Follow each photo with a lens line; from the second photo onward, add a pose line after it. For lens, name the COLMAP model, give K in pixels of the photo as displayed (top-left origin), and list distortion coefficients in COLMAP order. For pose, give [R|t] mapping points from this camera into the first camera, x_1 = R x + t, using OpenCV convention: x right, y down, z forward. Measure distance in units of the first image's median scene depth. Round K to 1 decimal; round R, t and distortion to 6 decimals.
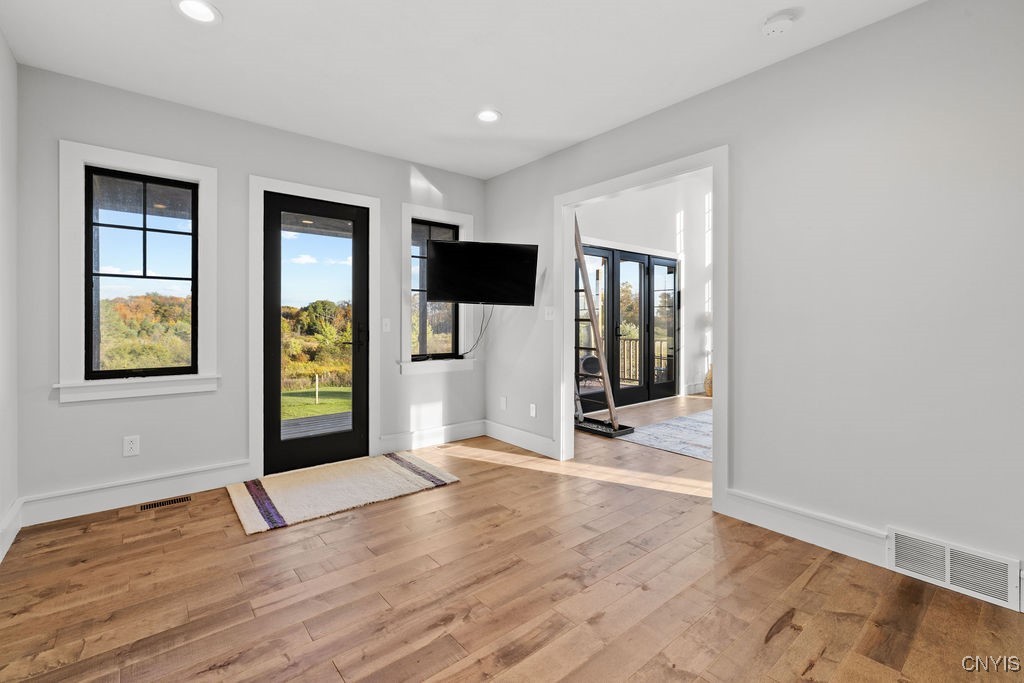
lens RADIAL K [[448.0, 0, 509.6], [0, 448.0, 324.3], [0, 0, 1]] dist [-0.001331, 0.000539]
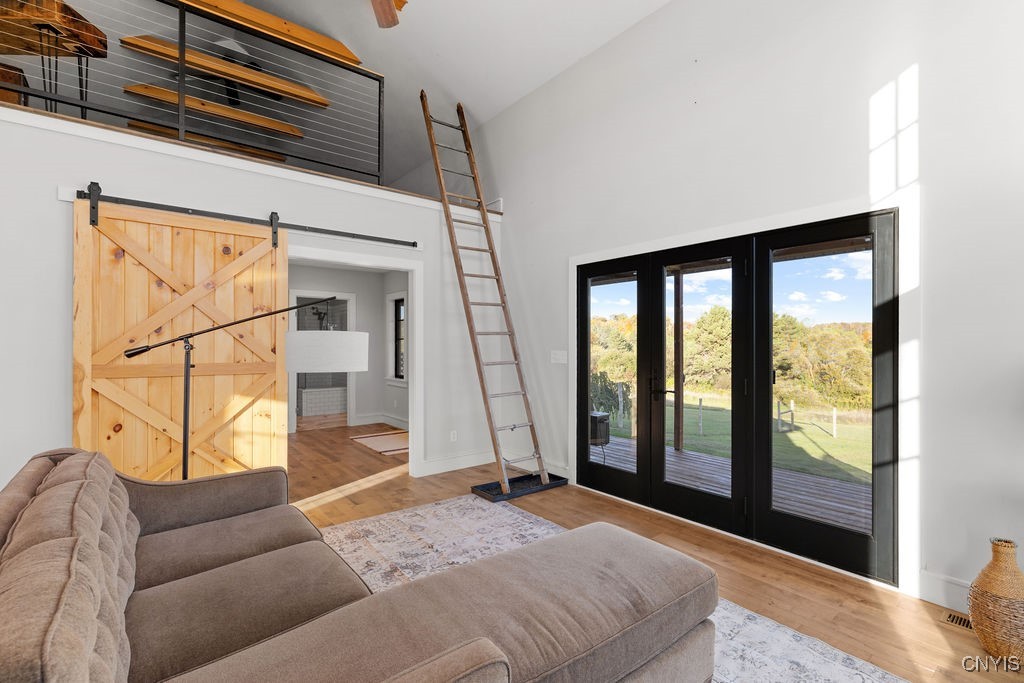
lens RADIAL K [[448.0, 0, 509.6], [0, 448.0, 324.3], [0, 0, 1]] dist [-0.001331, 0.000539]
pose [[-0.015404, -0.047527, -0.998751, 1.712958], [-0.006216, 0.998855, -0.047436, -0.075676], [0.999862, 0.005478, -0.015682, 1.591630]]
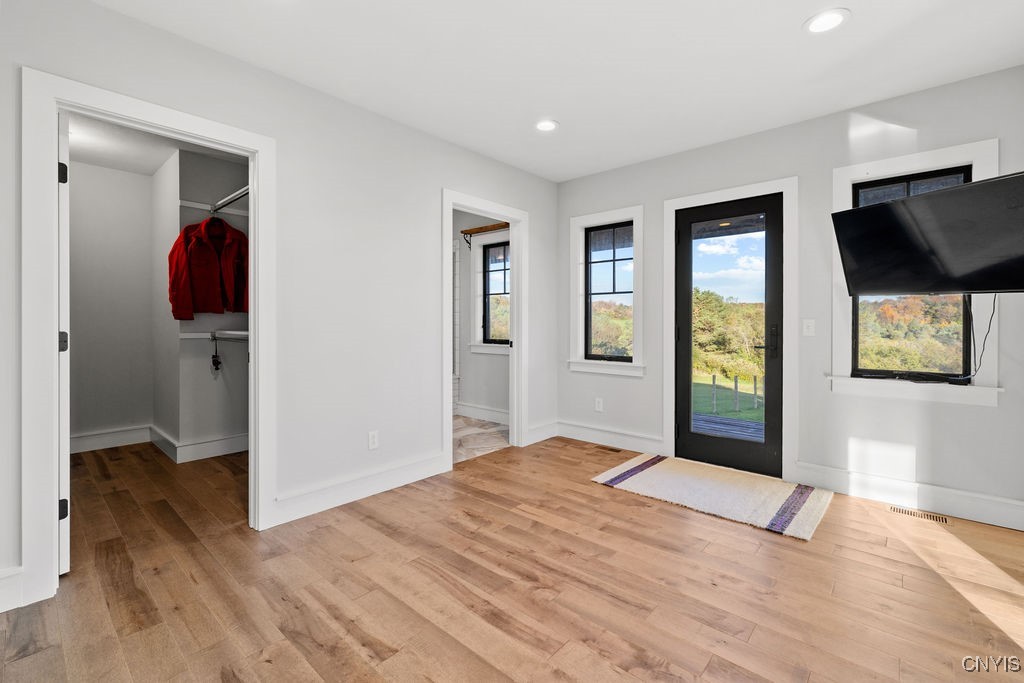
lens RADIAL K [[448.0, 0, 509.6], [0, 448.0, 324.3], [0, 0, 1]] dist [-0.001331, 0.000539]
pose [[0.151251, 0.002255, -0.988493, 0.566332], [-0.004917, 0.999987, 0.001529, -0.003466], [0.988483, 0.004629, 0.151260, 0.431008]]
